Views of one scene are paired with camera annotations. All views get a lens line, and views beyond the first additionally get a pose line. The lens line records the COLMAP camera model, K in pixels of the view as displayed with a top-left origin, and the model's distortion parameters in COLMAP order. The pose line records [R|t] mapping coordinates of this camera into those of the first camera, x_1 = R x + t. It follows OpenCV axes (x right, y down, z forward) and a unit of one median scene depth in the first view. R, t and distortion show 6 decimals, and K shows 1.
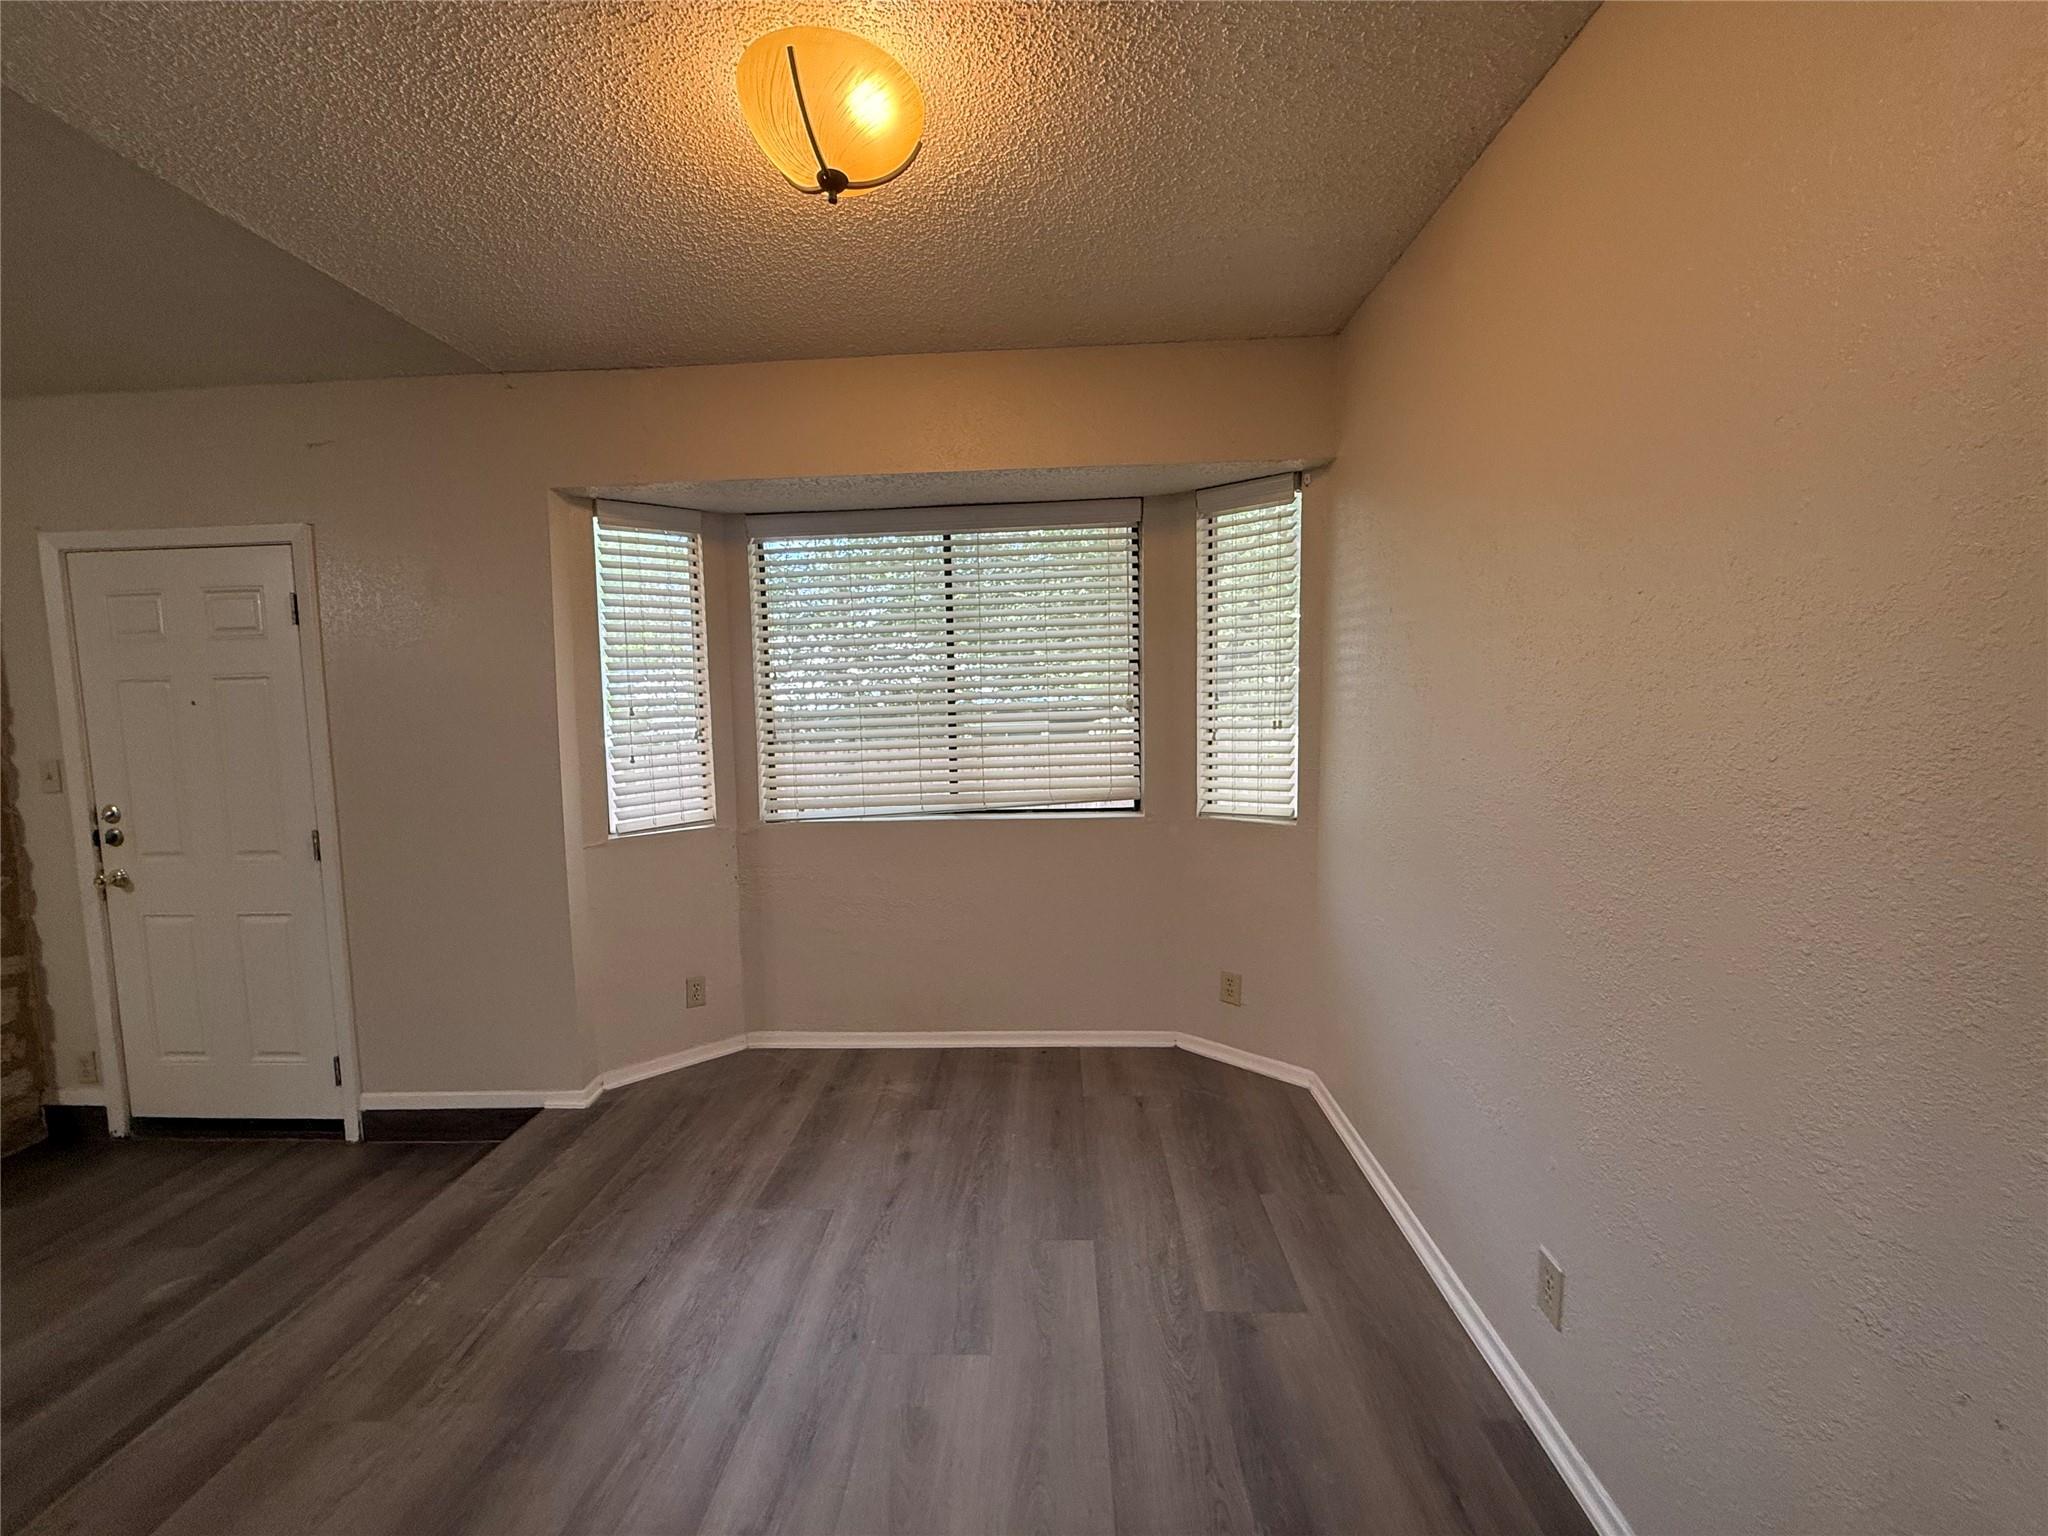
lens RADIAL K [[827.0, 0, 1014.8], [0, 827.0, 768.1], [0, 0, 1]] dist [0.001269, -0.000012]
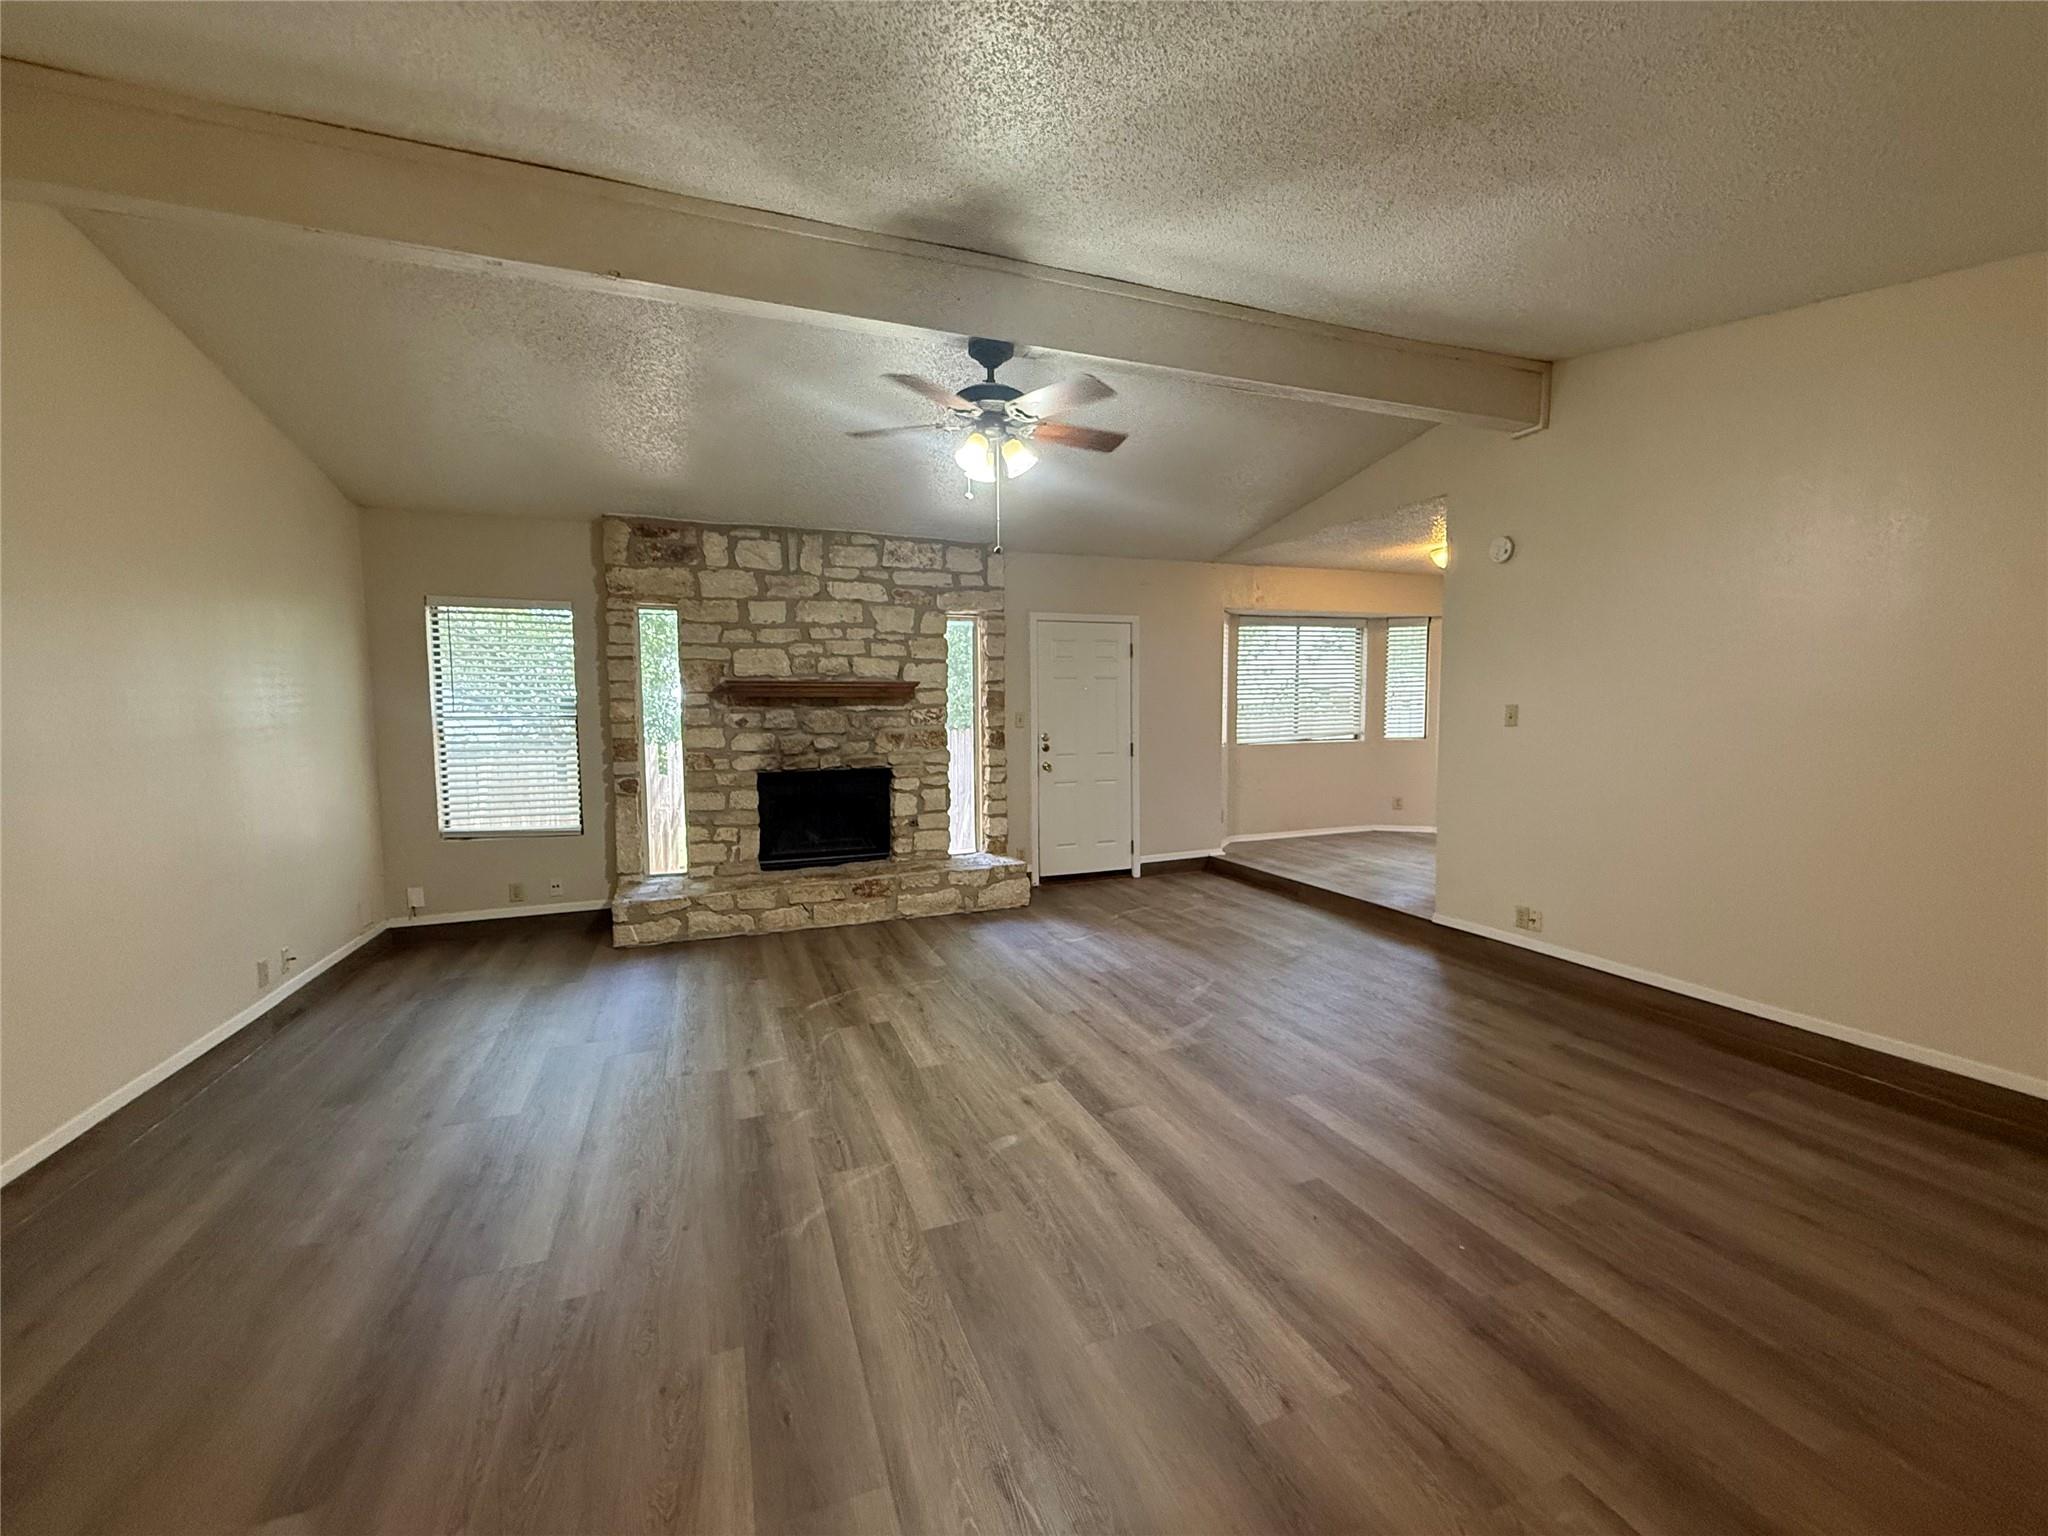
lens RADIAL K [[833.1, 0, 1023.5], [0, 833.1, 763.3], [0, 0, 1]] dist [-0.000507, 0.000064]
pose [[0.914354, -0.015017, 0.404636, -1.991679], [0.023559, 0.999592, -0.016138, 0.156587], [-0.404229, 0.024289, 0.914335, -1.003556]]
